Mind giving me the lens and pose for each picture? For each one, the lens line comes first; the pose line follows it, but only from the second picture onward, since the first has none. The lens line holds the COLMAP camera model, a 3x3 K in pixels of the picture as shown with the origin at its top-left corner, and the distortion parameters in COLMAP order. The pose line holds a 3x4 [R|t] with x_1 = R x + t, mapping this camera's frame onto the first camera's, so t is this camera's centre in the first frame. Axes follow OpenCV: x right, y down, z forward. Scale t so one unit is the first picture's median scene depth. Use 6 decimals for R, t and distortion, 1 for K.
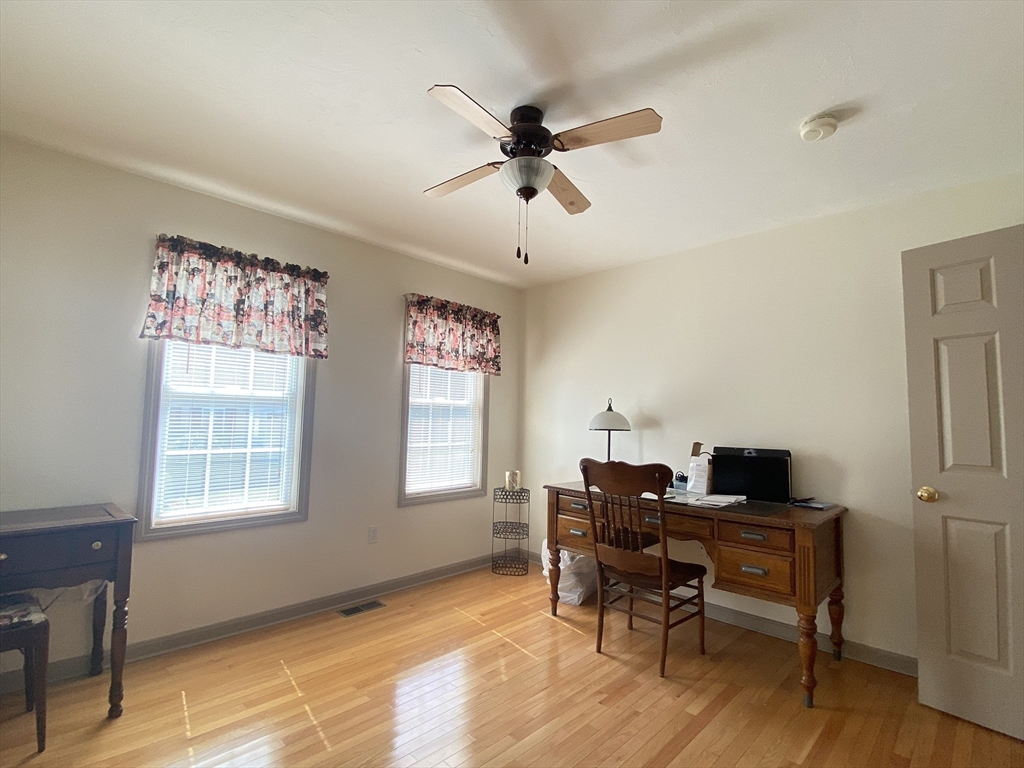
lens RADIAL K [[491.8, 0, 518.1], [0, 491.8, 385.1], [0, 0, 1]] dist [0.023565, -0.001706]
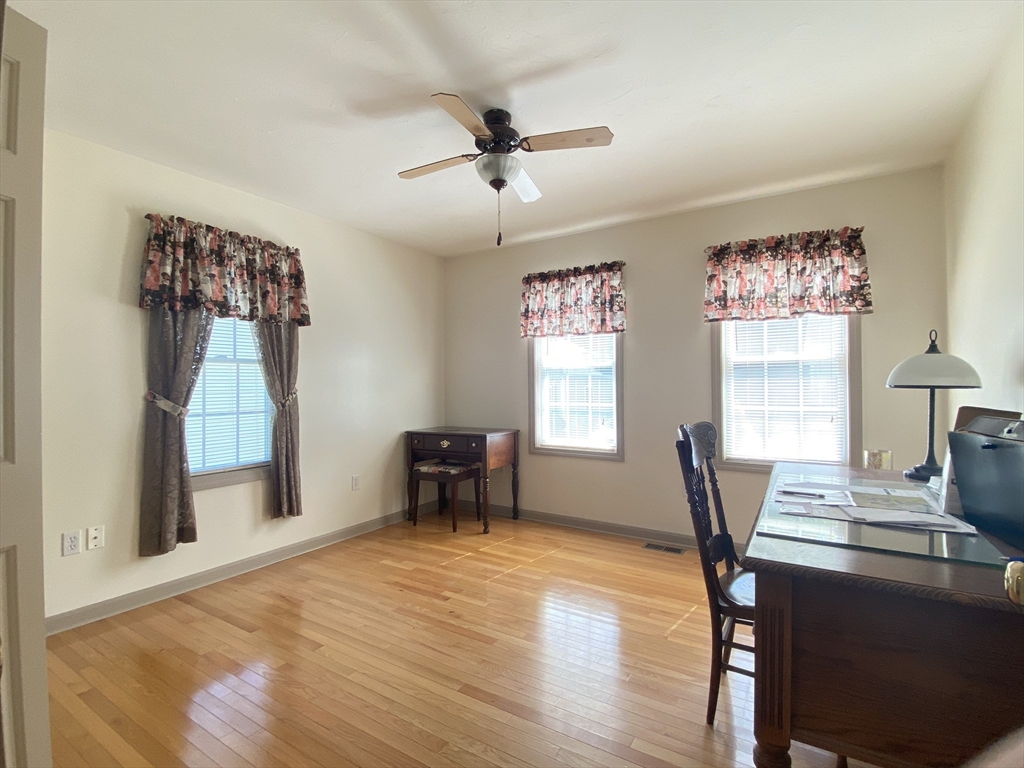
lens RADIAL K [[491.8, 0, 517.2], [0, 491.8, 385.5], [0, 0, 1]] dist [0.023565, -0.001706]
pose [[0.188232, -0.019455, -0.981932, 0.767410], [0.080929, 0.996711, -0.004234, 0.063267], [0.978785, -0.078669, 0.189188, 0.517310]]
